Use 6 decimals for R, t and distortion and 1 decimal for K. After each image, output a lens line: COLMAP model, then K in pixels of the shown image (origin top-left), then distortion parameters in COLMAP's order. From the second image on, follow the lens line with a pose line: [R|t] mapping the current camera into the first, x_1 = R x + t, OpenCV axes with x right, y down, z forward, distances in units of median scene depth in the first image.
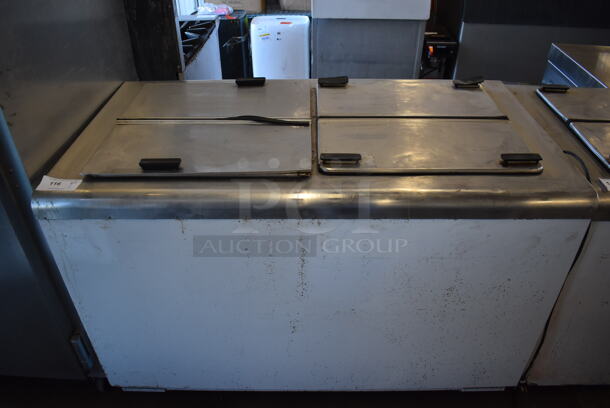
lens RADIAL K [[474.9, 0, 306.6], [0, 474.9, 202.5], [0, 0, 1]] dist [-0.098714, 0.015686]
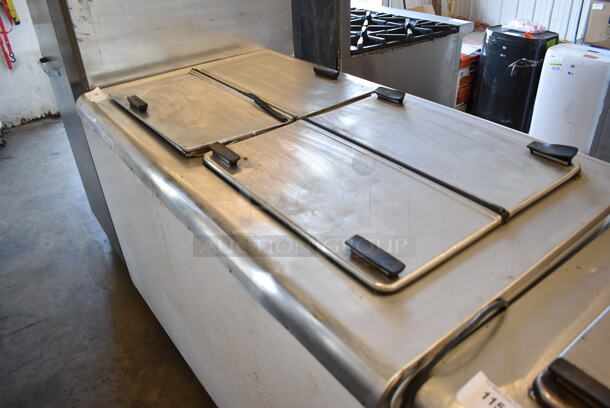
lens RADIAL K [[474.9, 0, 306.6], [0, 474.9, 202.5], [0, 0, 1]] dist [-0.098714, 0.015686]
pose [[0.608403, 0.404388, -0.682874, 0.491820], [-0.426705, 0.892172, 0.148160, -0.128029], [0.669155, 0.201245, 0.715354, 0.317651]]
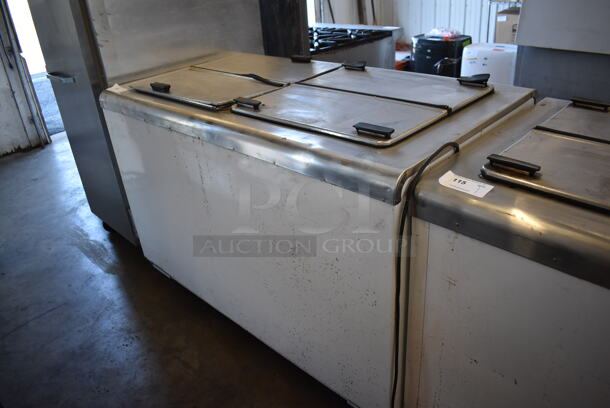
lens RADIAL K [[474.9, 0, 306.6], [0, 474.9, 202.5], [0, 0, 1]] dist [-0.098714, 0.015686]
pose [[0.722985, 0.278516, -0.632235, 0.621985], [-0.338900, 0.940442, 0.026744, 0.037415], [0.602030, 0.194929, 0.774315, 0.143402]]
